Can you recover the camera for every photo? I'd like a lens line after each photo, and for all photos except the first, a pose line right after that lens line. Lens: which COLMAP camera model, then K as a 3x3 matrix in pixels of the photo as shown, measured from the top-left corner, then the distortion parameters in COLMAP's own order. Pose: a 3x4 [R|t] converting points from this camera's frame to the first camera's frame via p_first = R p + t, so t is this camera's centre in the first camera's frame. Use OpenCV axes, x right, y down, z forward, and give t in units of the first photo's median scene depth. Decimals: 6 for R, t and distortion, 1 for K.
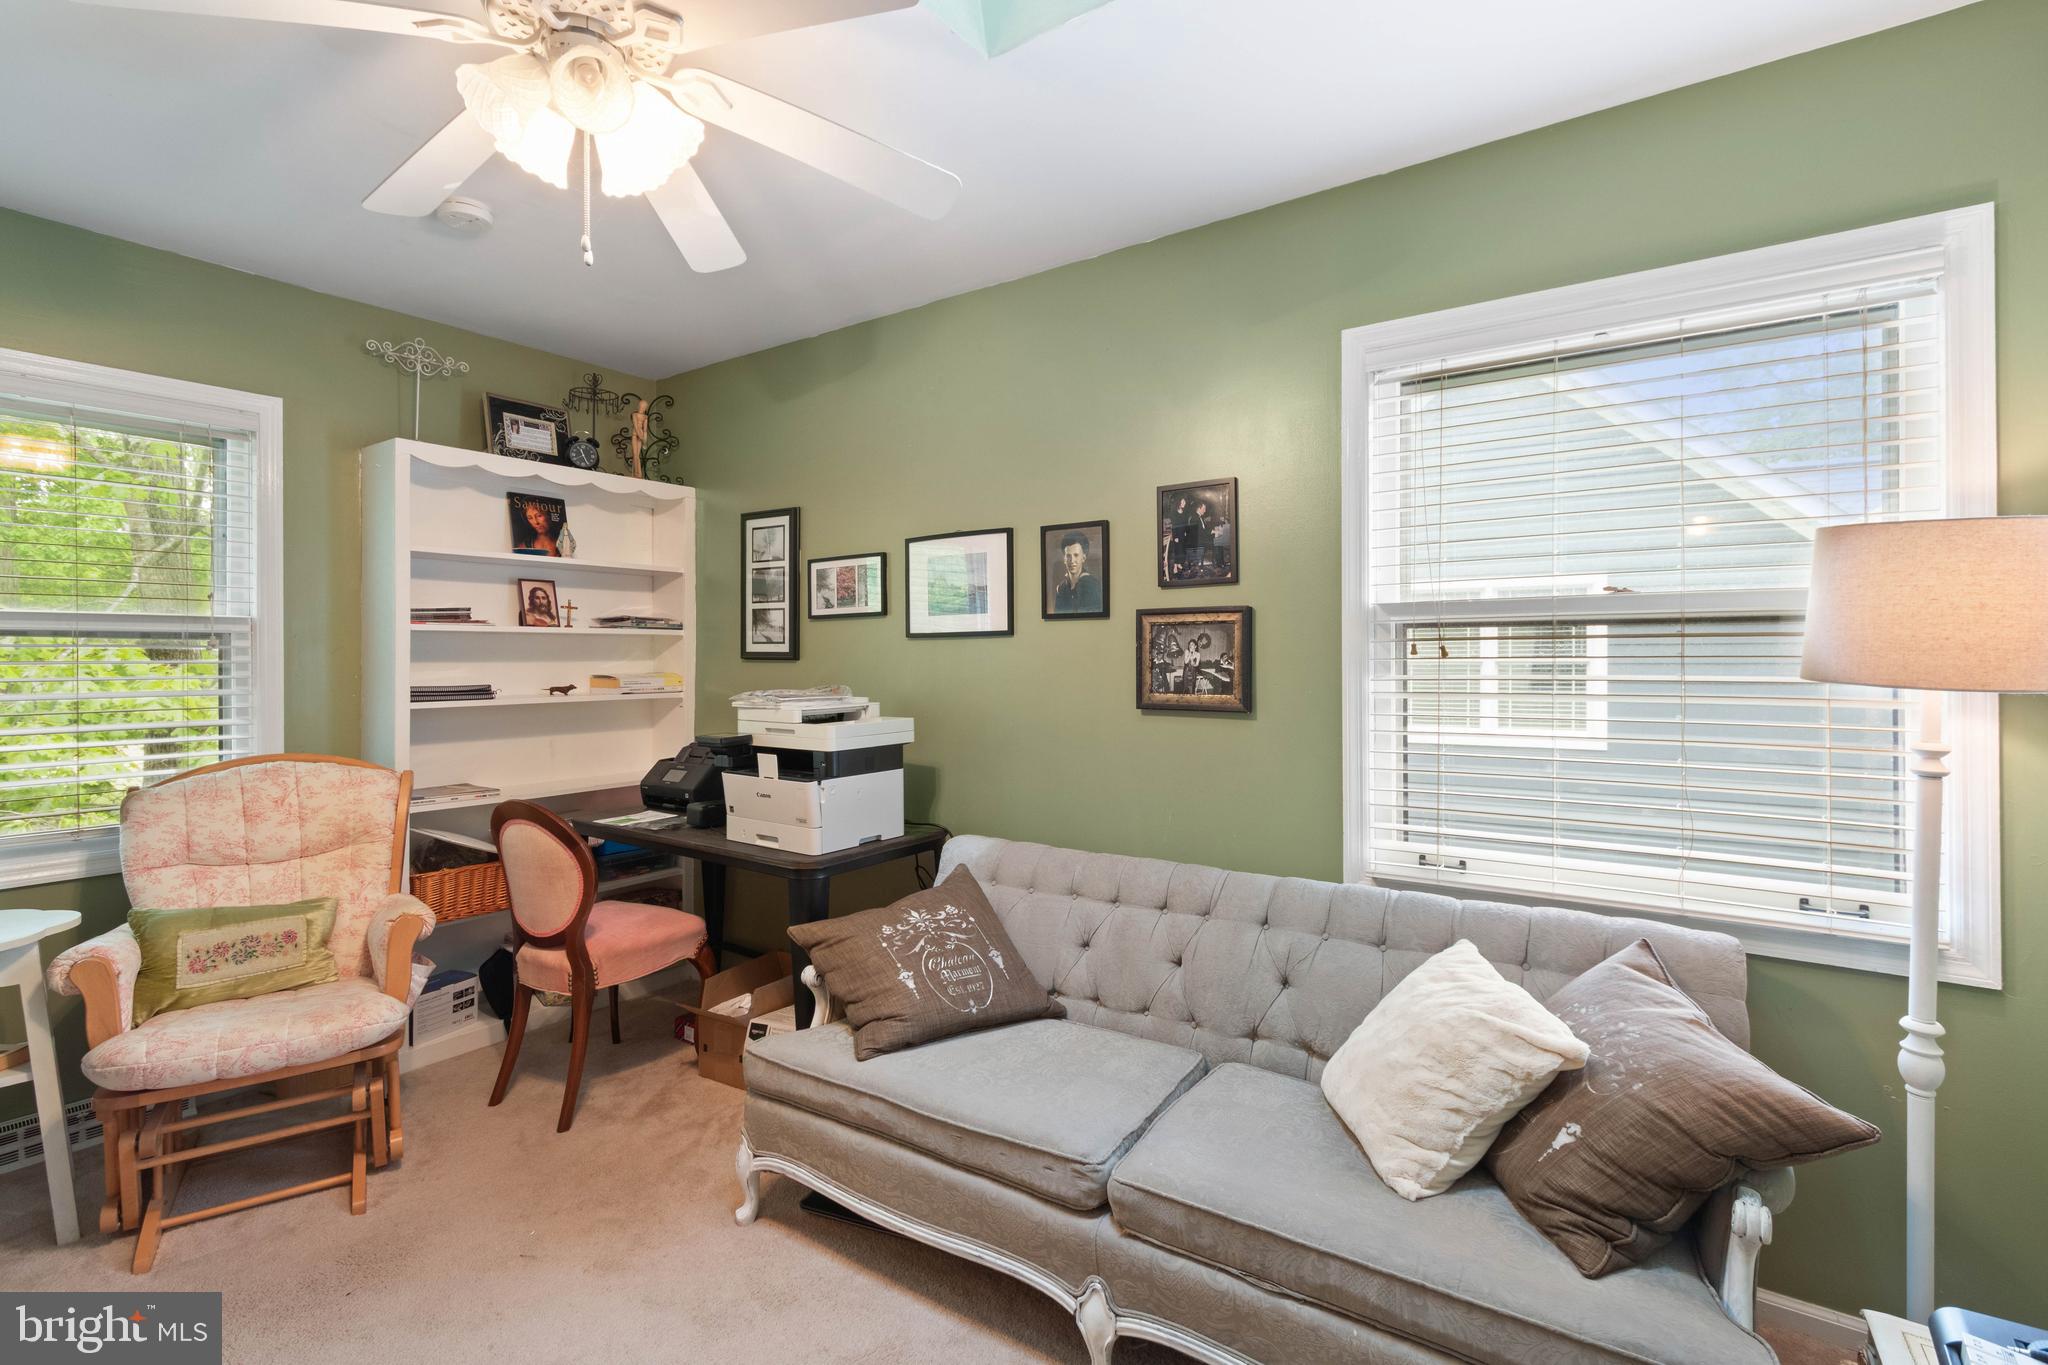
lens RADIAL K [[944.3, 0, 1025.5], [0, 944.3, 678.3], [0, 0, 1]] dist [0.020478, -0.000527]
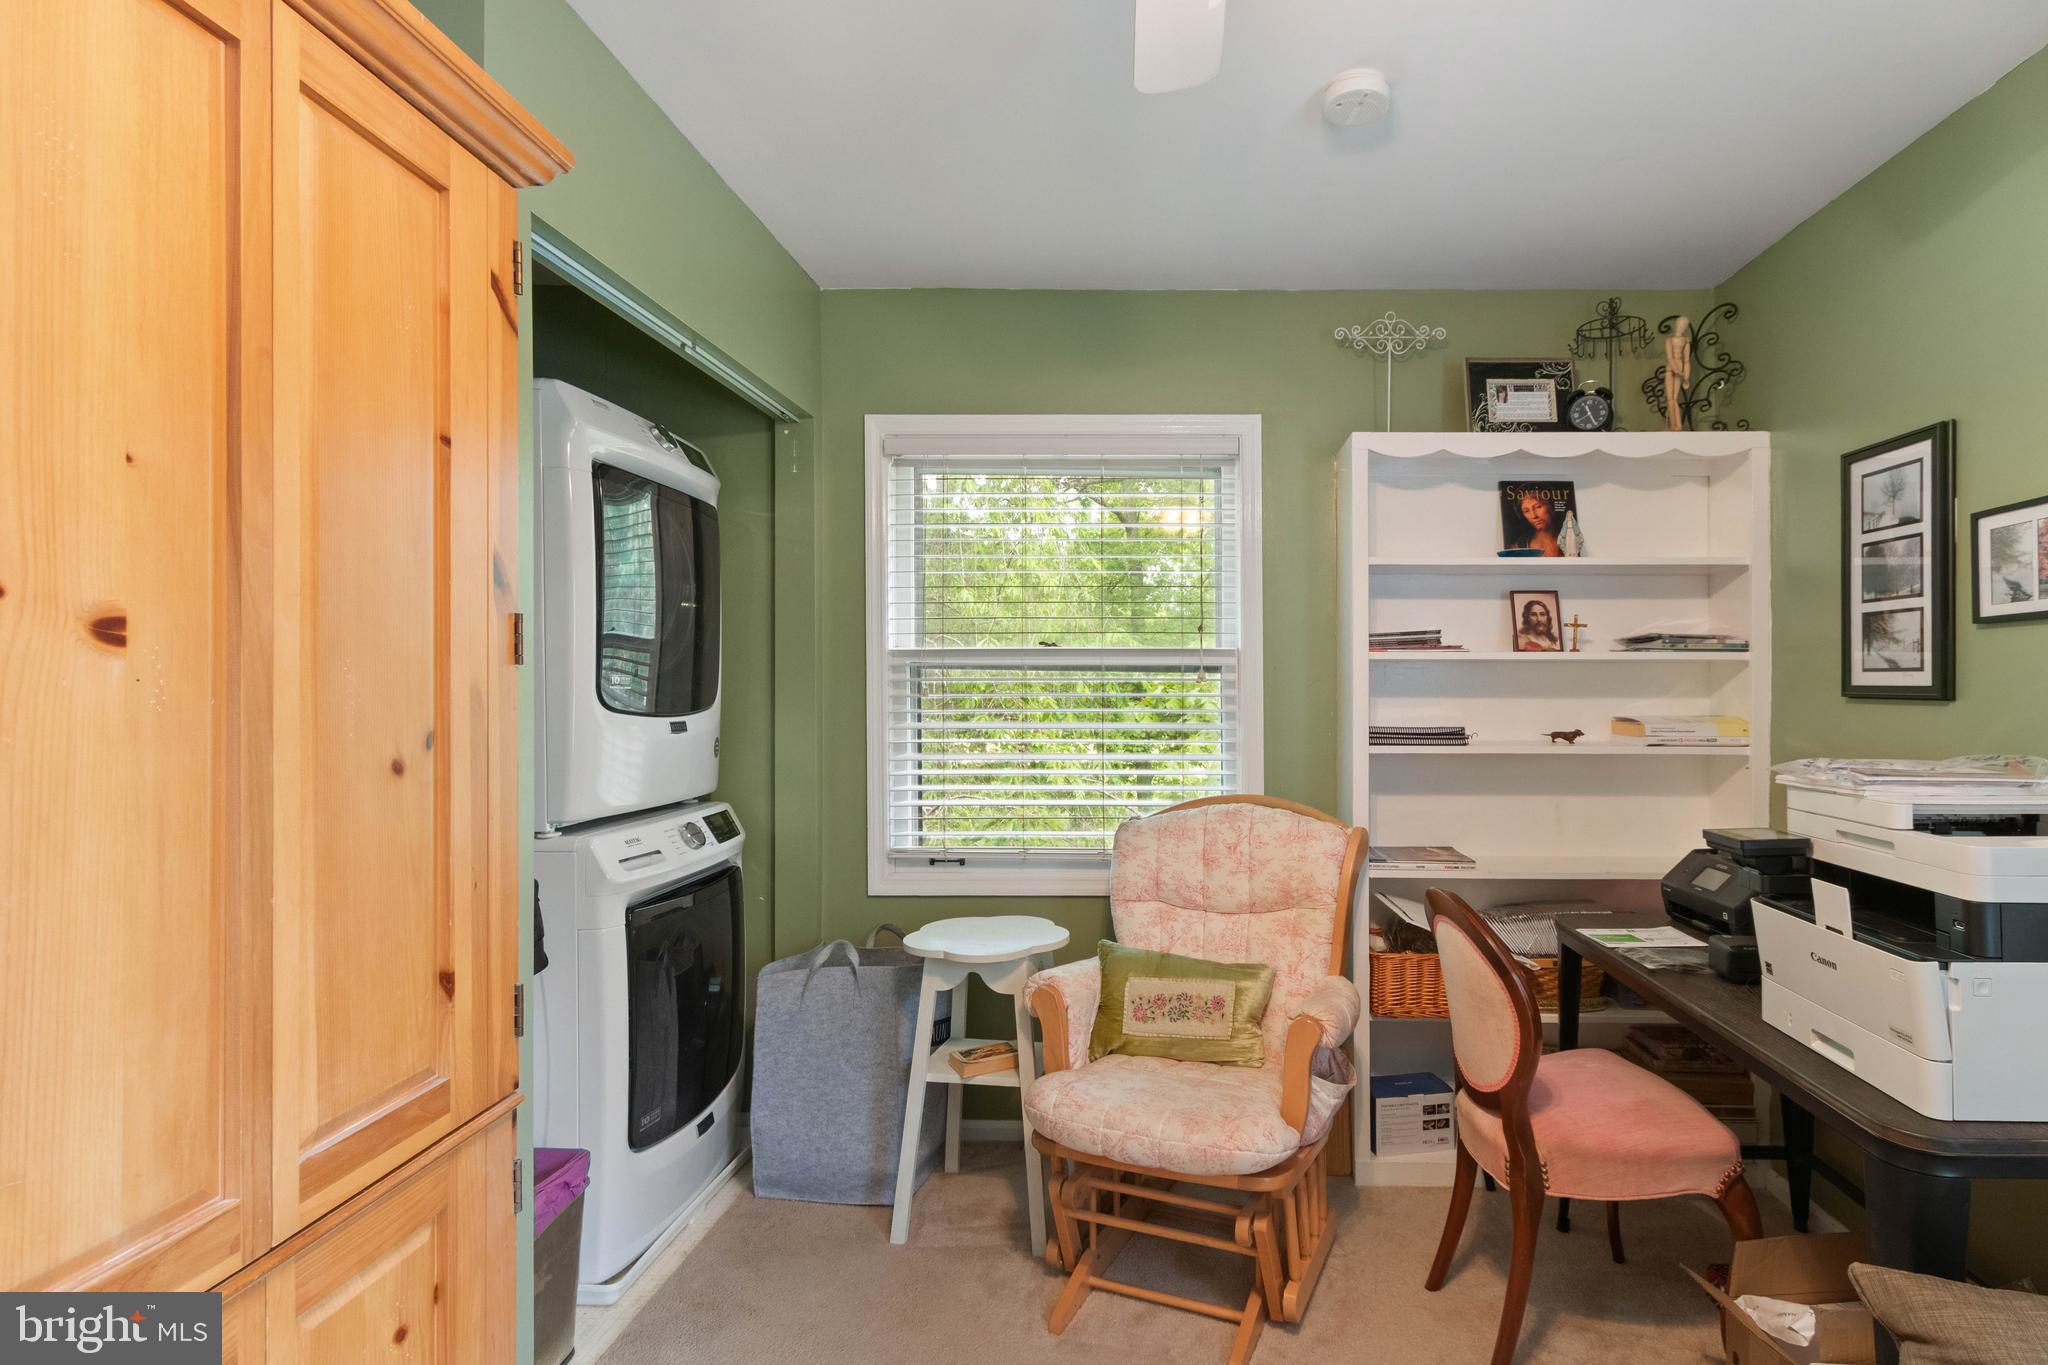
lens RADIAL K [[1102.0, 0, 1024.3], [0, 1102.0, 678.7], [0, 0, 1]] dist [0.005449, -0.000245]
pose [[0.559689, -0.003337, -0.828696, -0.011996], [-0.024012, 0.999507, -0.020242, -0.006479], [0.828354, 0.031228, 0.559333, 0.203954]]
